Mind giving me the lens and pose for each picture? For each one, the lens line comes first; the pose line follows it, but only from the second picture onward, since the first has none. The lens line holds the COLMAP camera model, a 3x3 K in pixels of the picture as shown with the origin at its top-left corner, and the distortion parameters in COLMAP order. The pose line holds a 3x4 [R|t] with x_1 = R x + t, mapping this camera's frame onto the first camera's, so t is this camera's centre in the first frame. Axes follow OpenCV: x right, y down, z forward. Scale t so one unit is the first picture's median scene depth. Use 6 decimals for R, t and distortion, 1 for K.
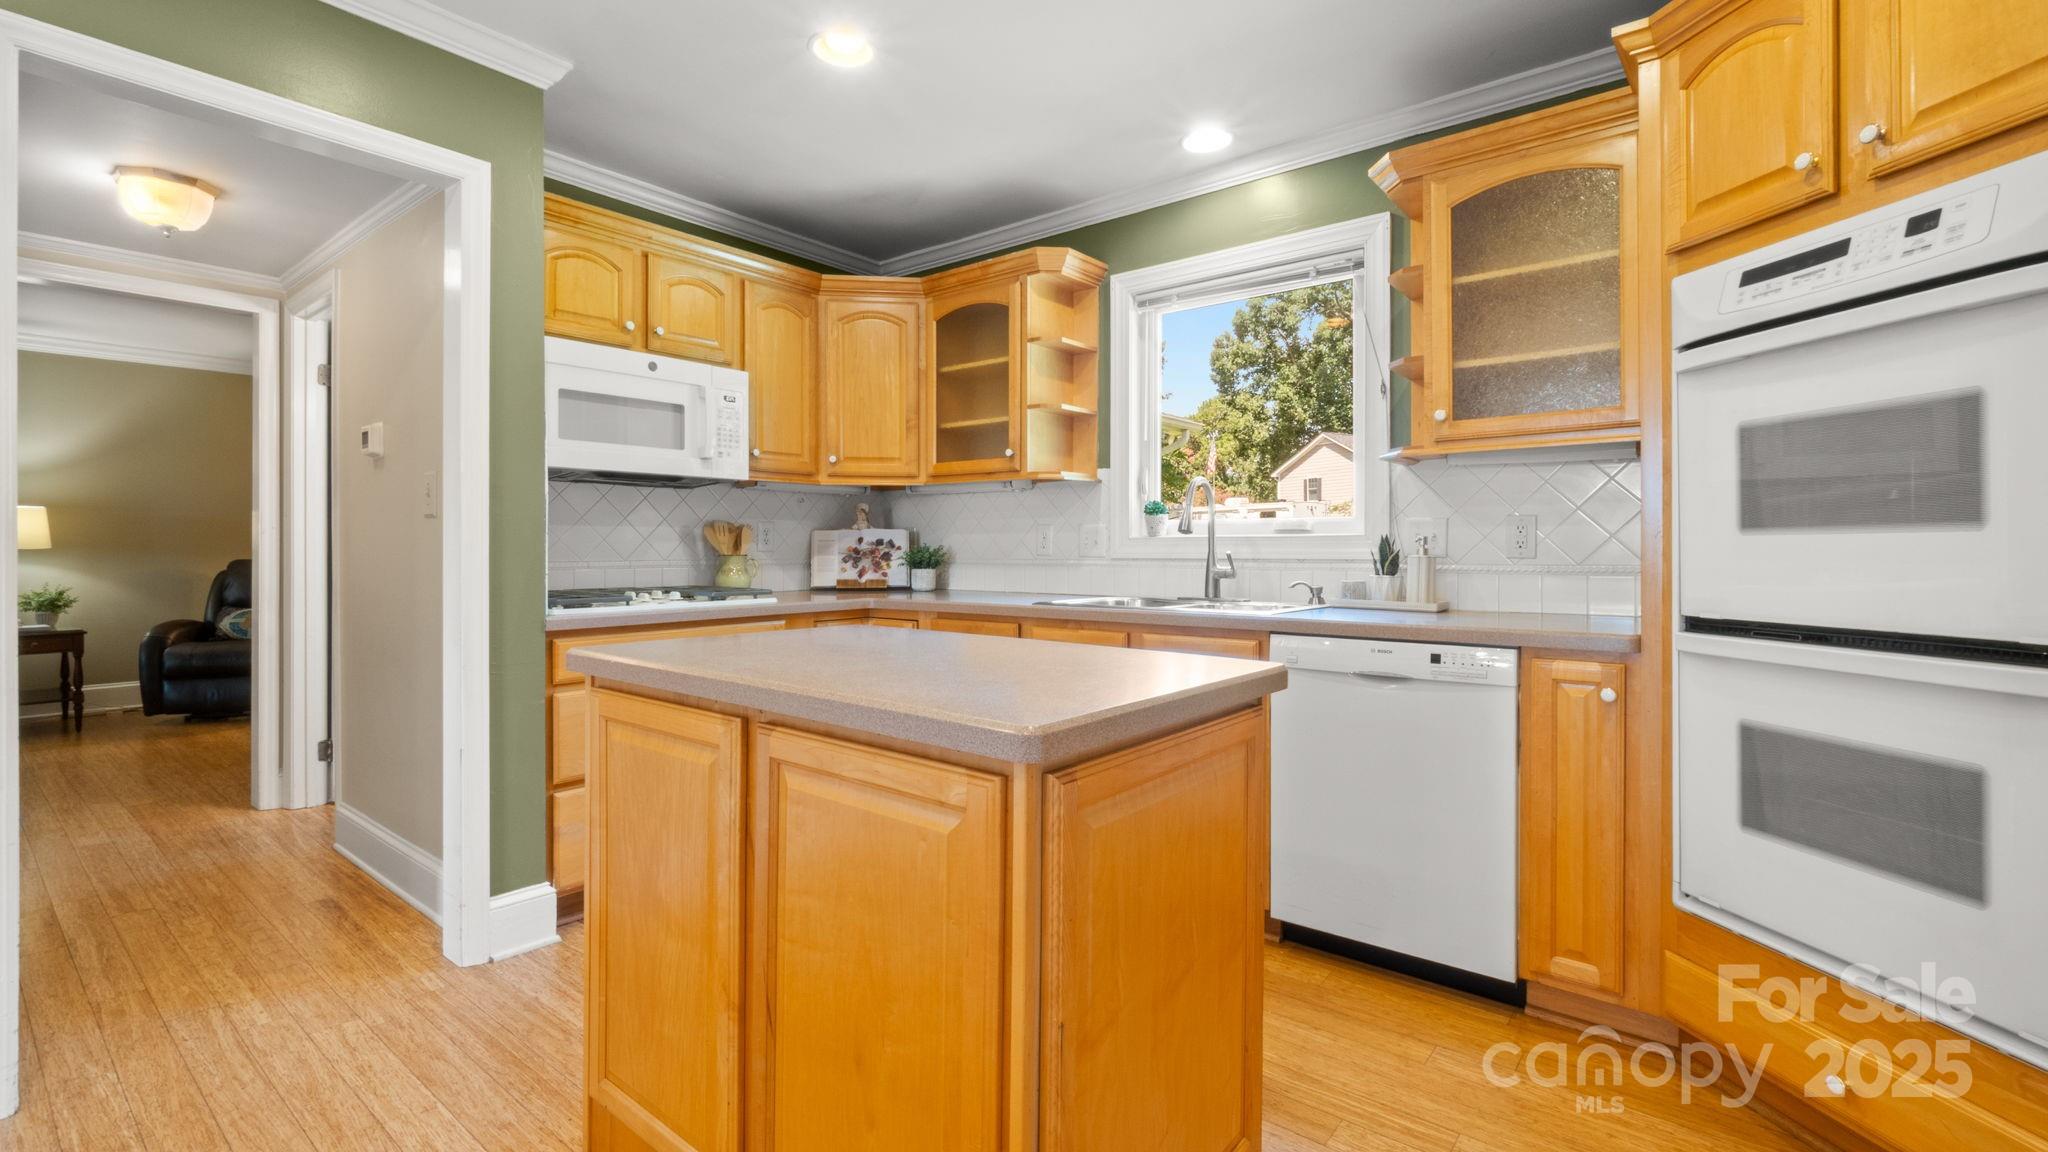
lens RADIAL K [[899.1, 0, 1015.0], [0, 899.1, 546.7], [0, 0, 1]] dist [-0.003893, -0.000506]
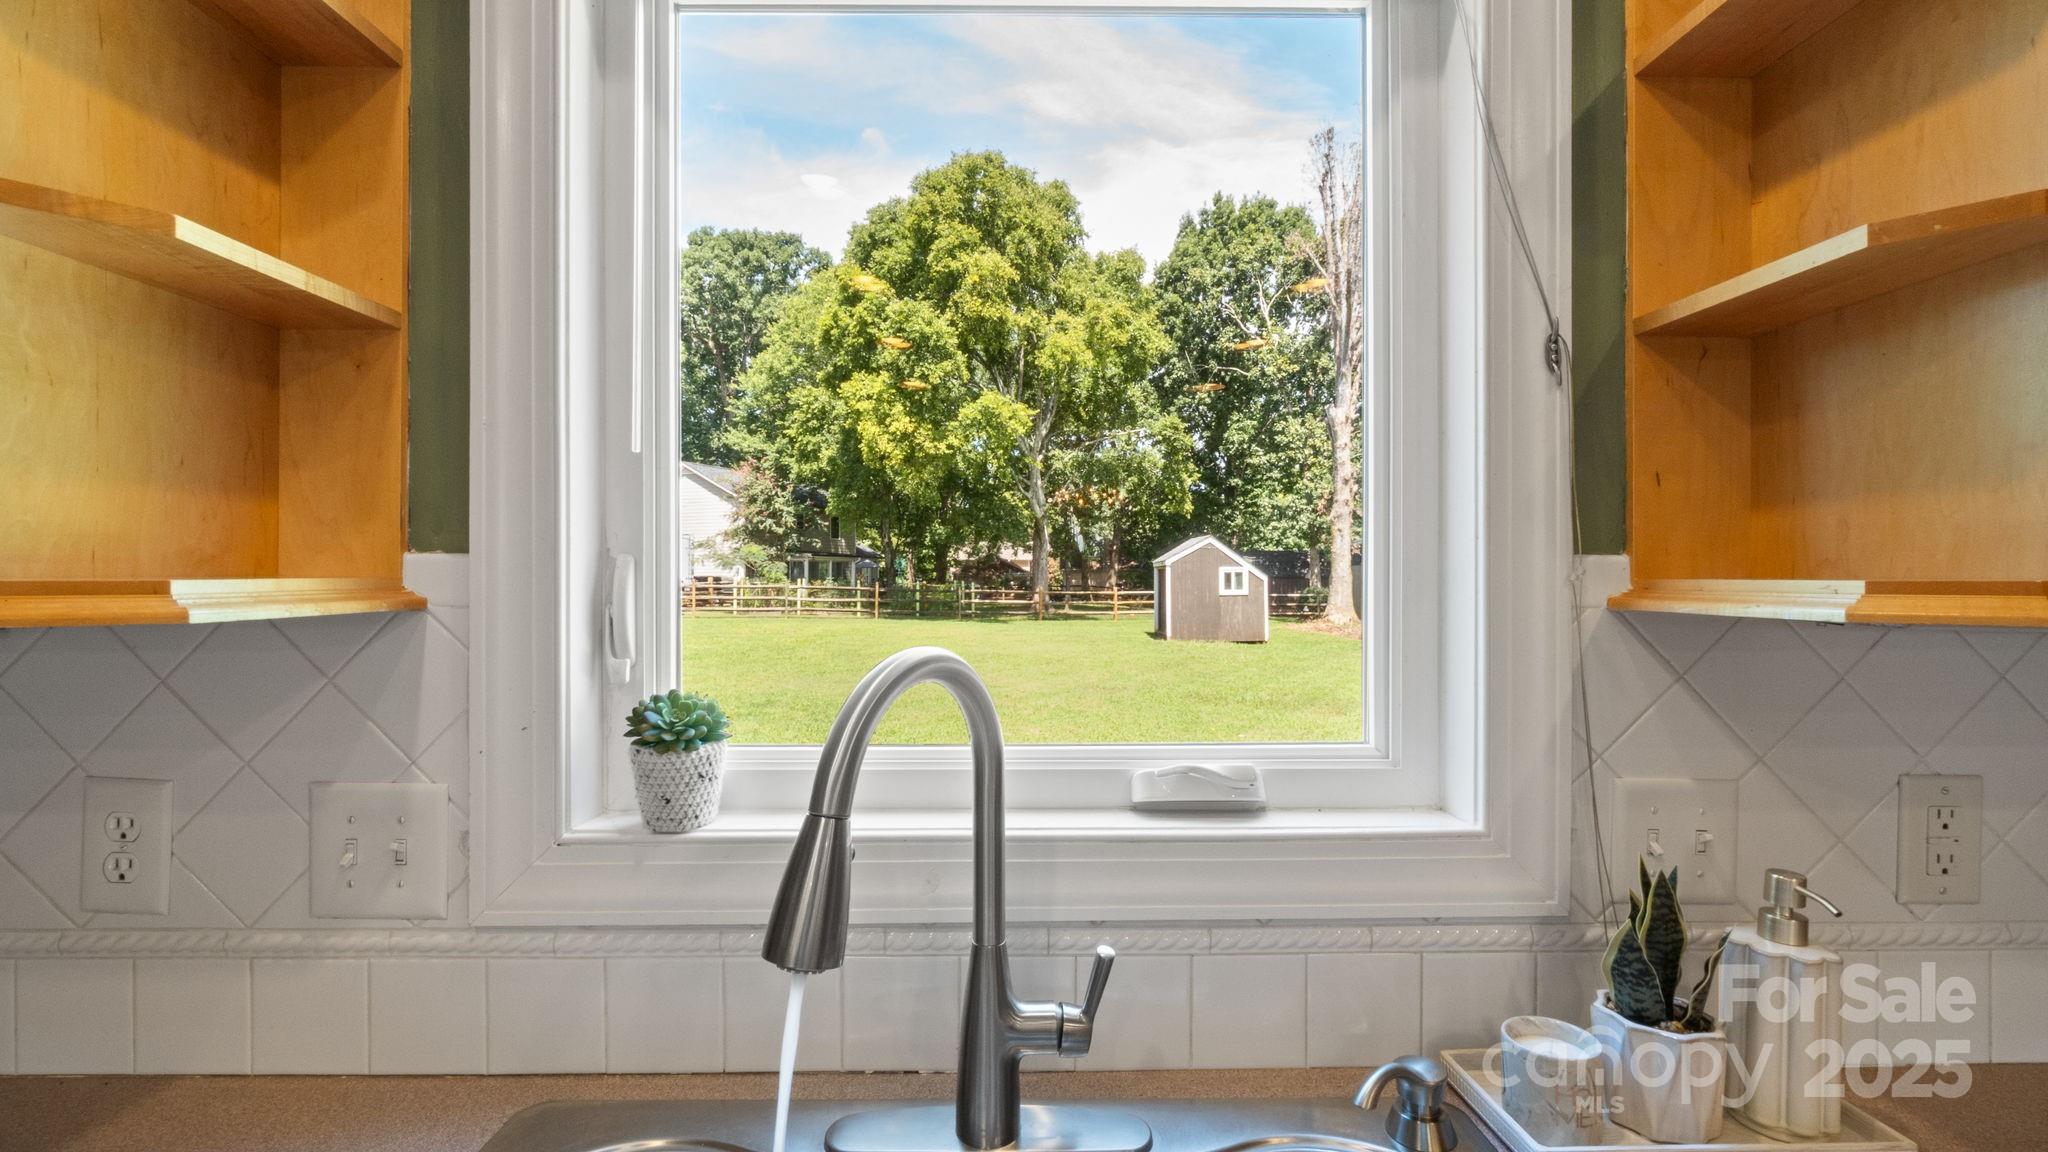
lens RADIAL K [[900.5, 0, 1012.0], [0, 900.5, 582.6], [0, 0, 1]] dist [-0.003108, -0.000303]
pose [[0.766550, -0.004230, 0.642171, 0.065301], [-0.000081, 0.999978, 0.006684, -0.084989], [-0.642185, -0.005176, 0.766533, 0.751362]]
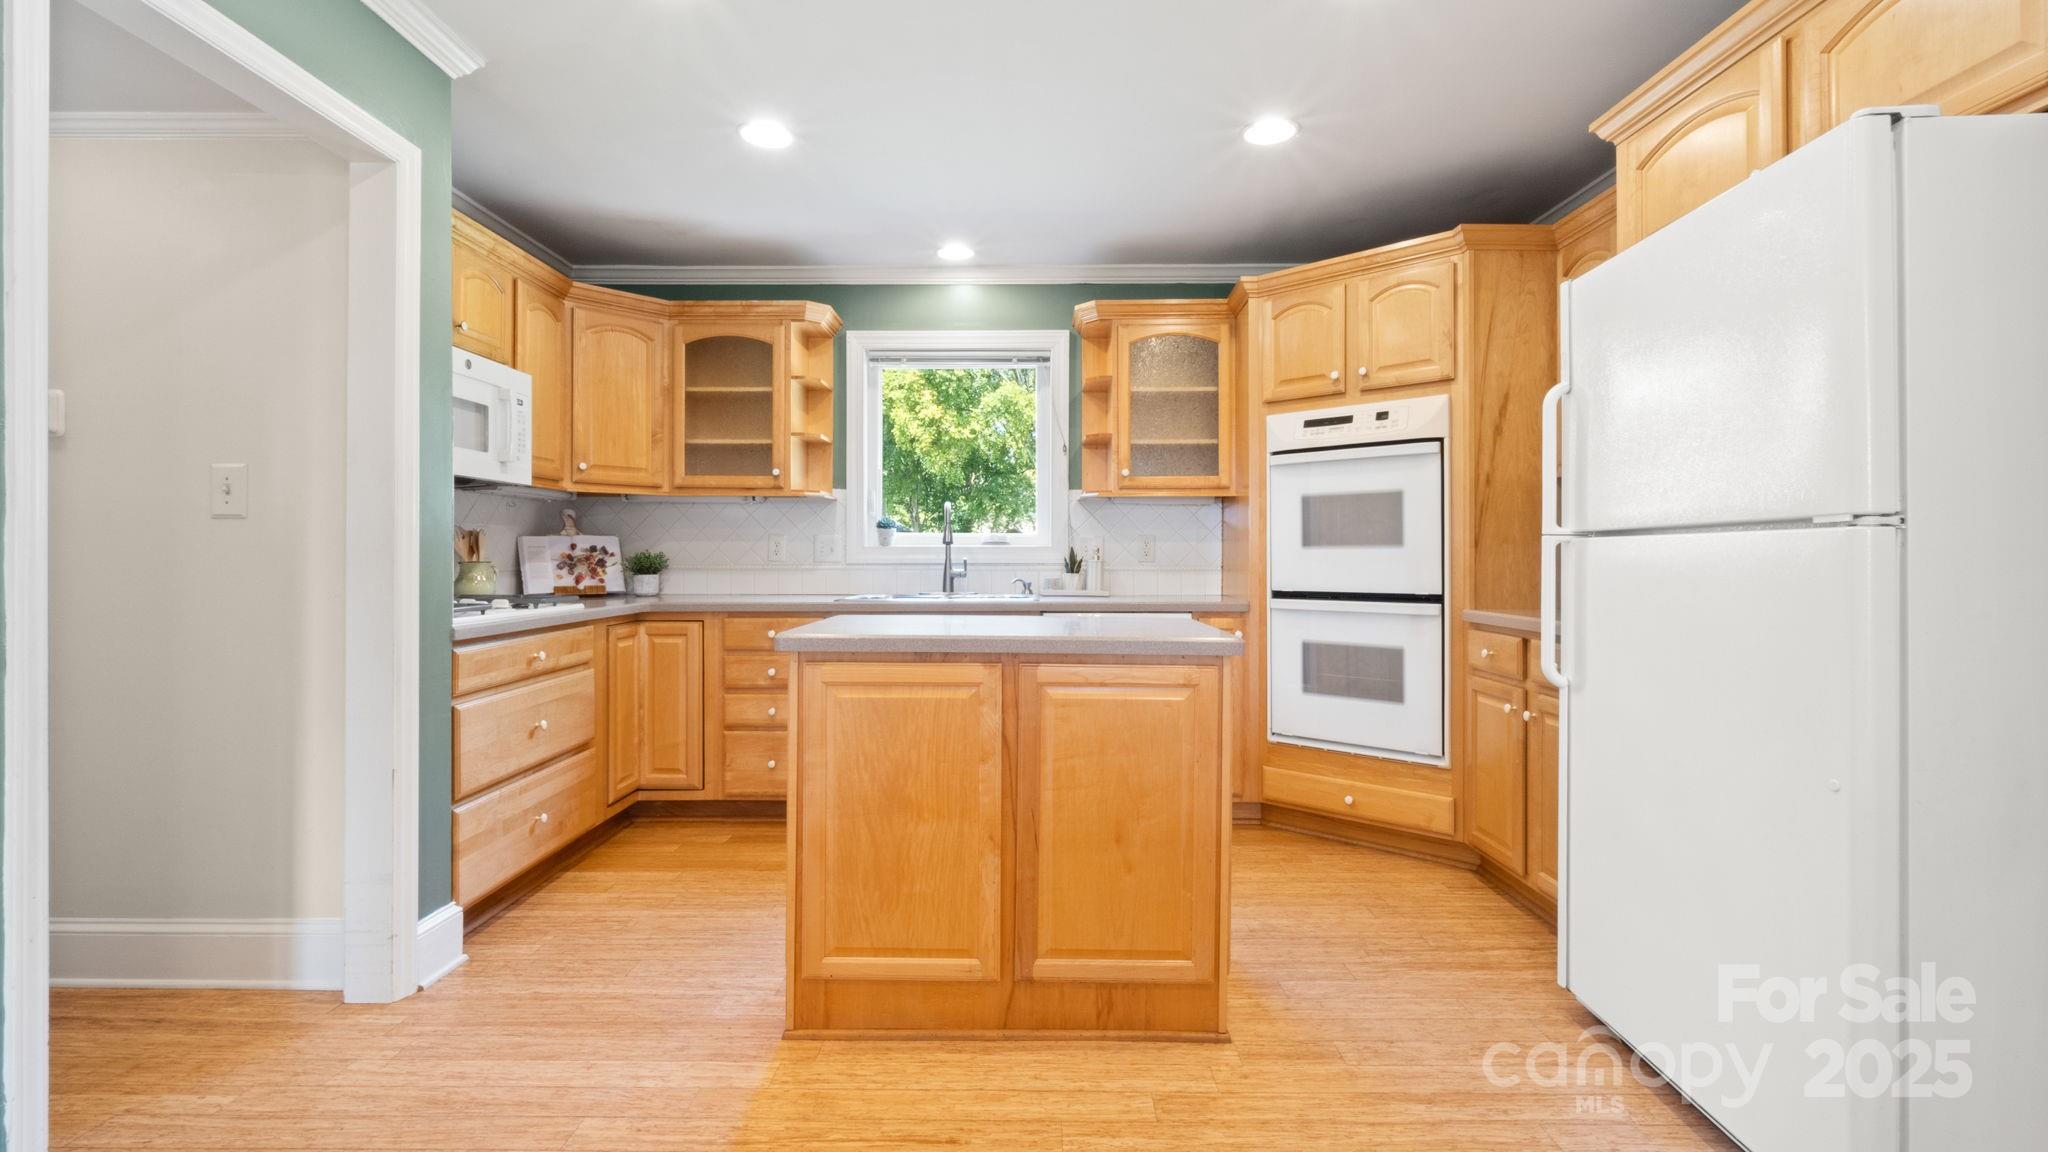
lens RADIAL K [[899.1, 0, 1015.0], [0, 899.1, 546.7], [0, 0, 1]] dist [-0.003893, -0.000506]
pose [[0.783279, 0.007434, 0.621626, -0.491837], [-0.002443, 0.999958, -0.008880, 0.000605], [-0.621666, 0.005437, 0.783264, -0.097349]]
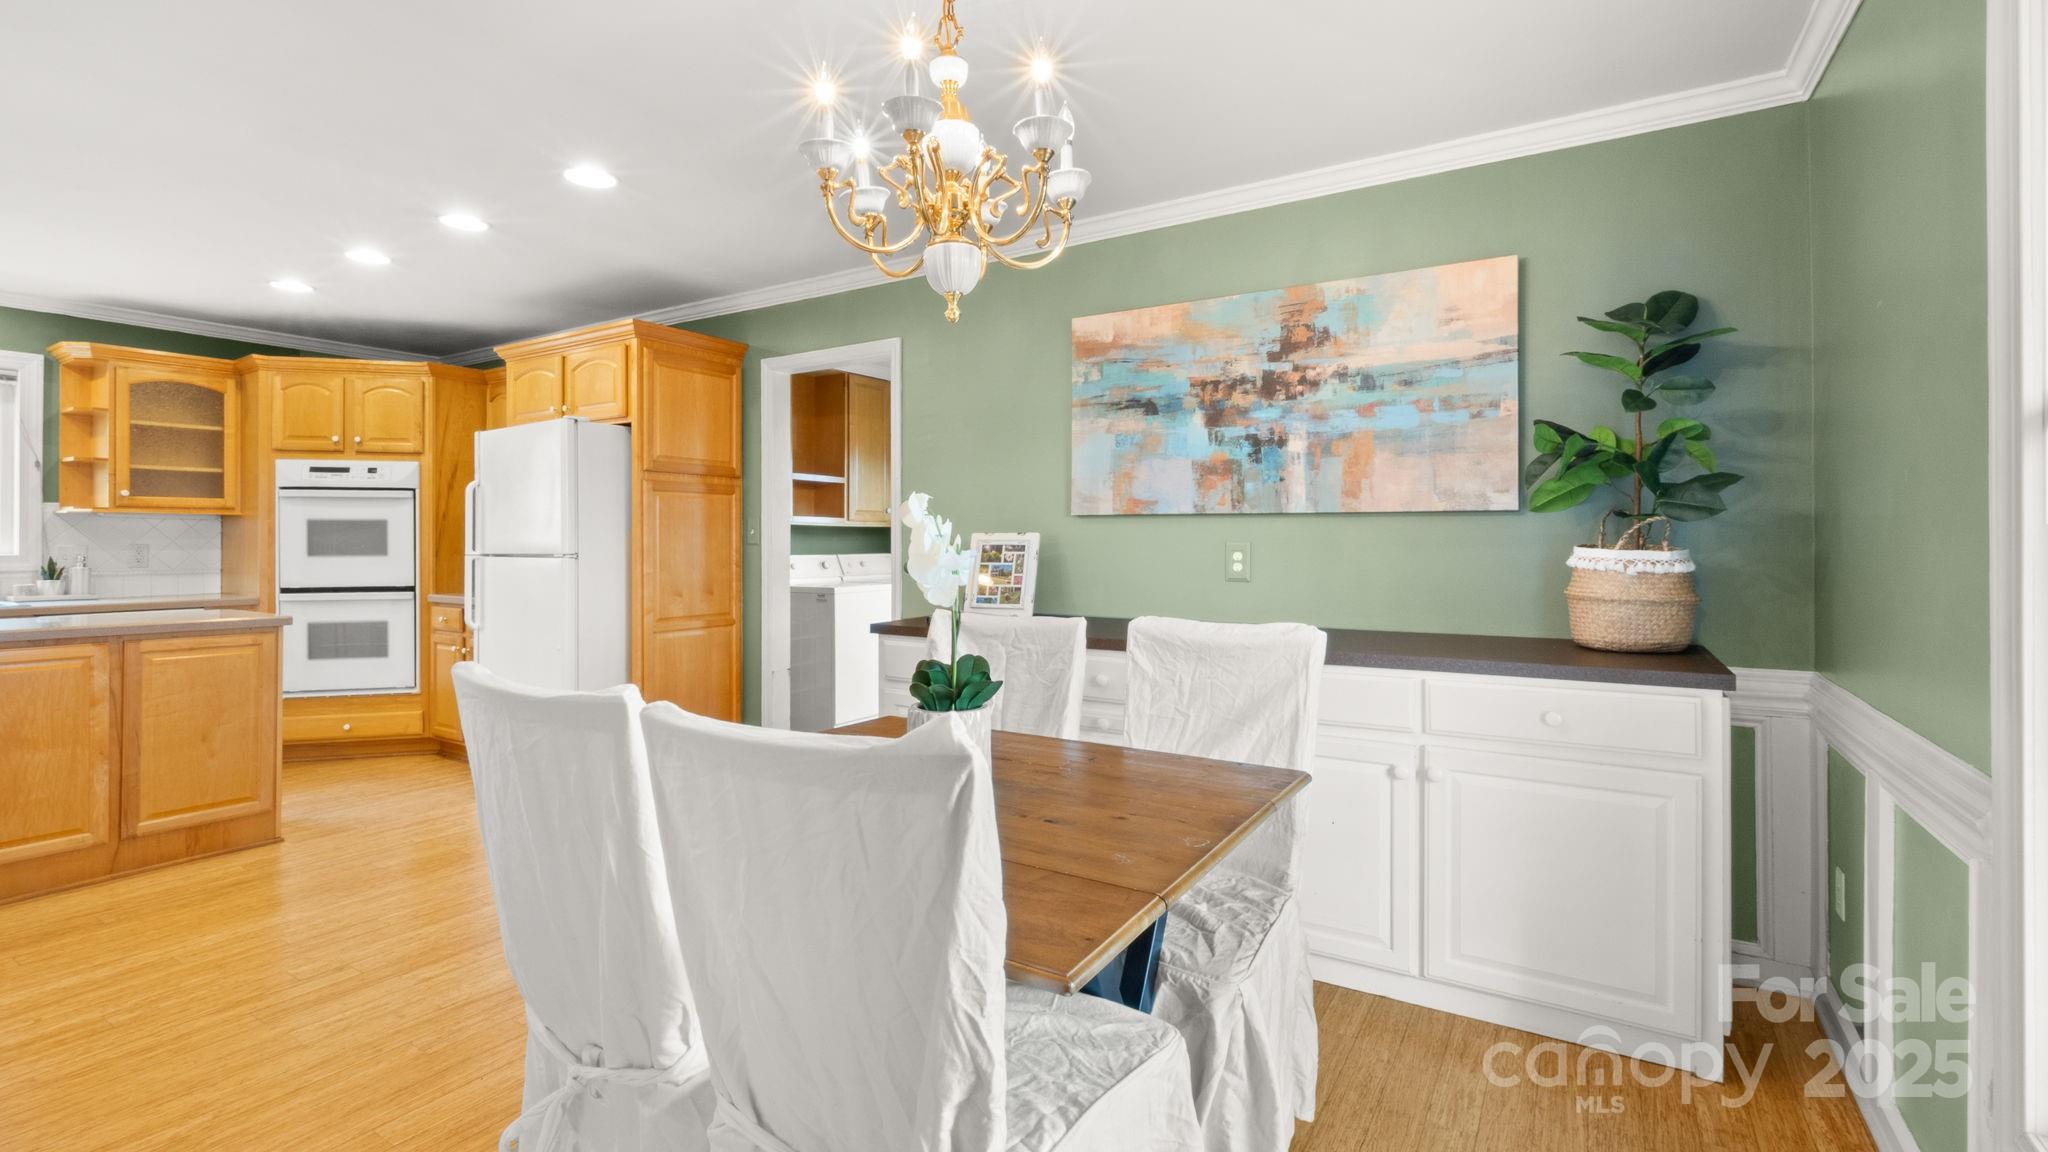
lens RADIAL K [[899.1, 0, 1015.0], [0, 899.1, 546.7], [0, 0, 1]] dist [-0.003893, -0.000506]
pose [[-0.124800, -0.006453, 0.992161, -1.184844], [-0.003070, 0.999977, 0.006117, -0.036884], [-0.992177, -0.002282, -0.124817, -0.454375]]
